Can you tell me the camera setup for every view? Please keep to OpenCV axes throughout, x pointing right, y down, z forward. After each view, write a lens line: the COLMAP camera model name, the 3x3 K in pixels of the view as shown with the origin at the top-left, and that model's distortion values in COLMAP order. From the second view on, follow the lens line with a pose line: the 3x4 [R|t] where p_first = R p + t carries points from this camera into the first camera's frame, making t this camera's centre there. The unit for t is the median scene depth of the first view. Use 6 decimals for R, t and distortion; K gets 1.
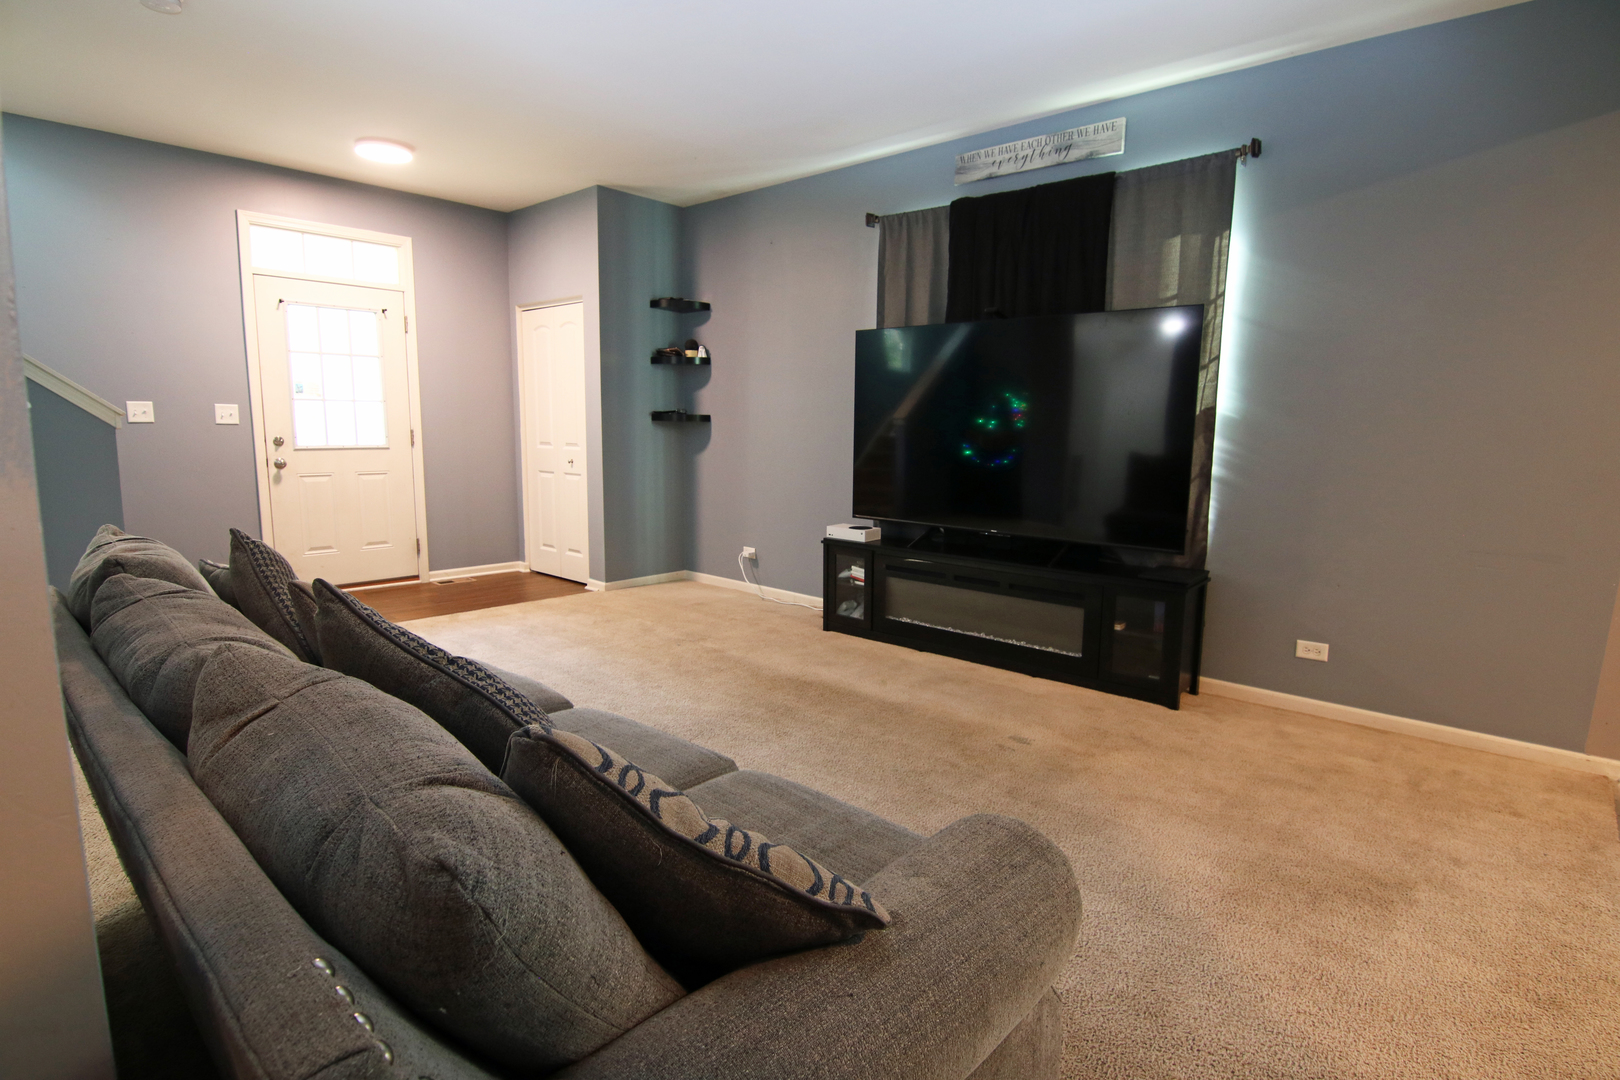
lens RADIAL K [[820.9, 0, 816.7], [0, 820.9, 550.6], [0, 0, 1]] dist [0.001485, -0.014692]
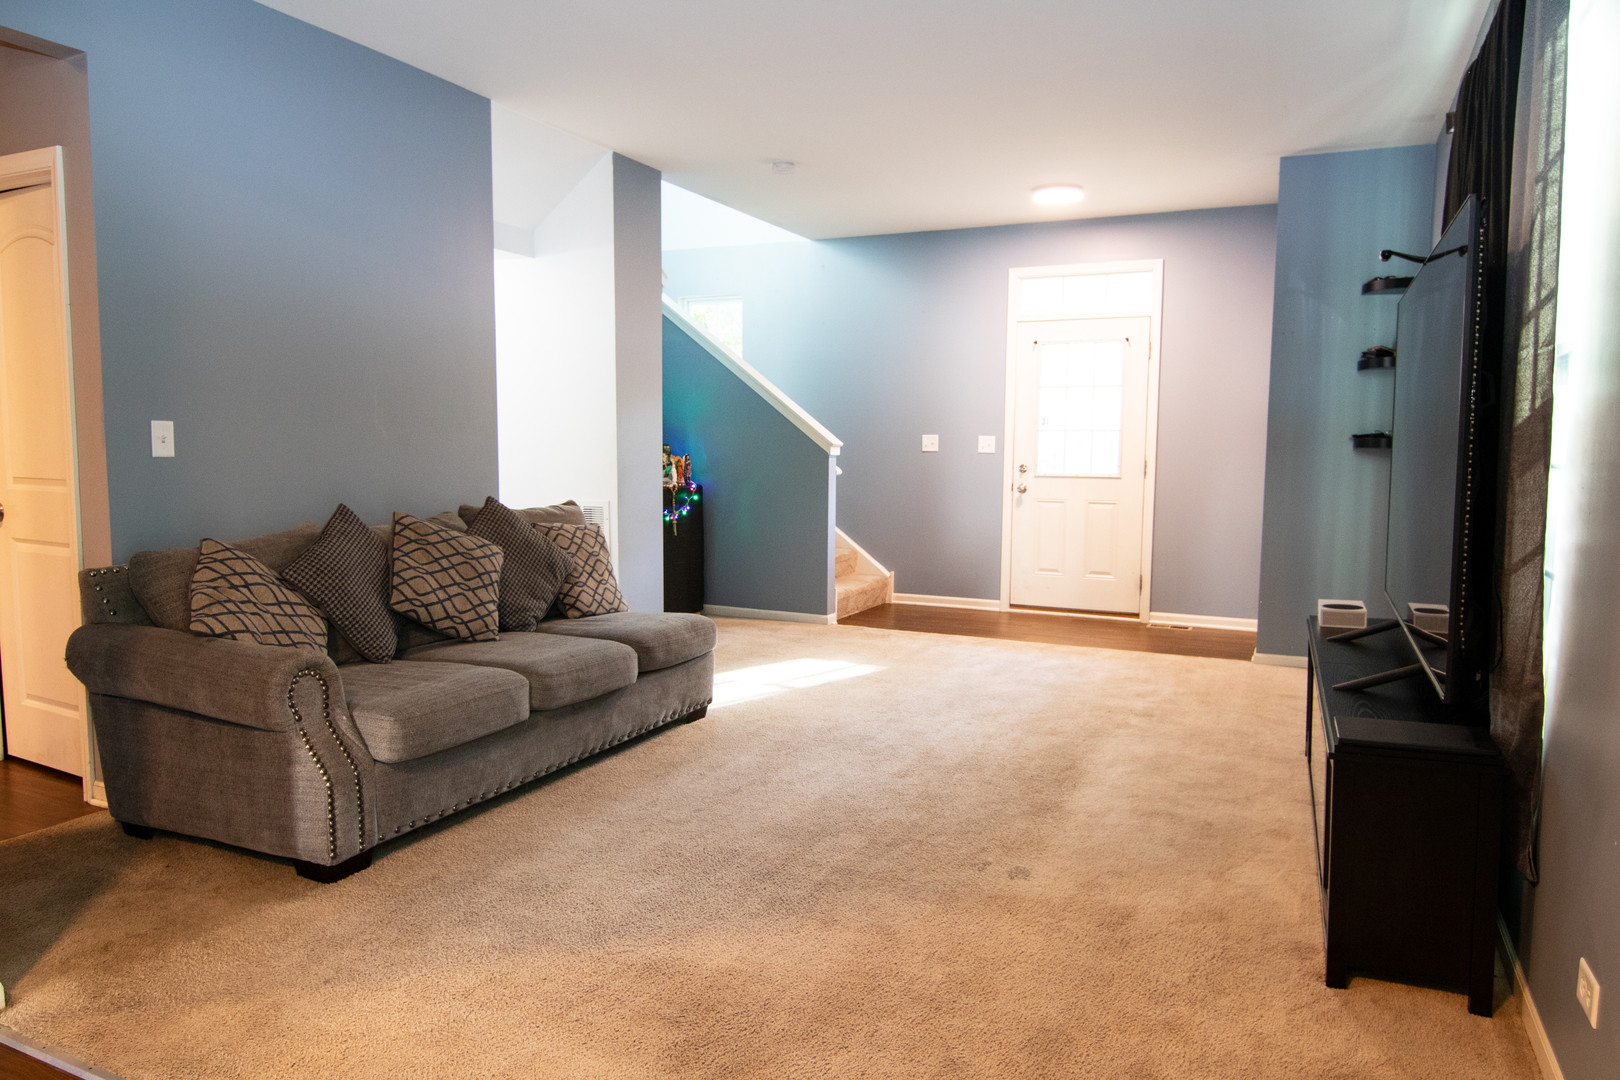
lens RADIAL K [[1102.2, 0, 810.0], [0, 1102.2, 540.0], [0, 0, 1]] dist [0.003780, 0.003988]
pose [[0.268678, 0.069730, -0.960703, 0.731002], [-0.149375, 0.988327, 0.029959, -0.040898], [0.951577, 0.135456, 0.275958, 0.337307]]
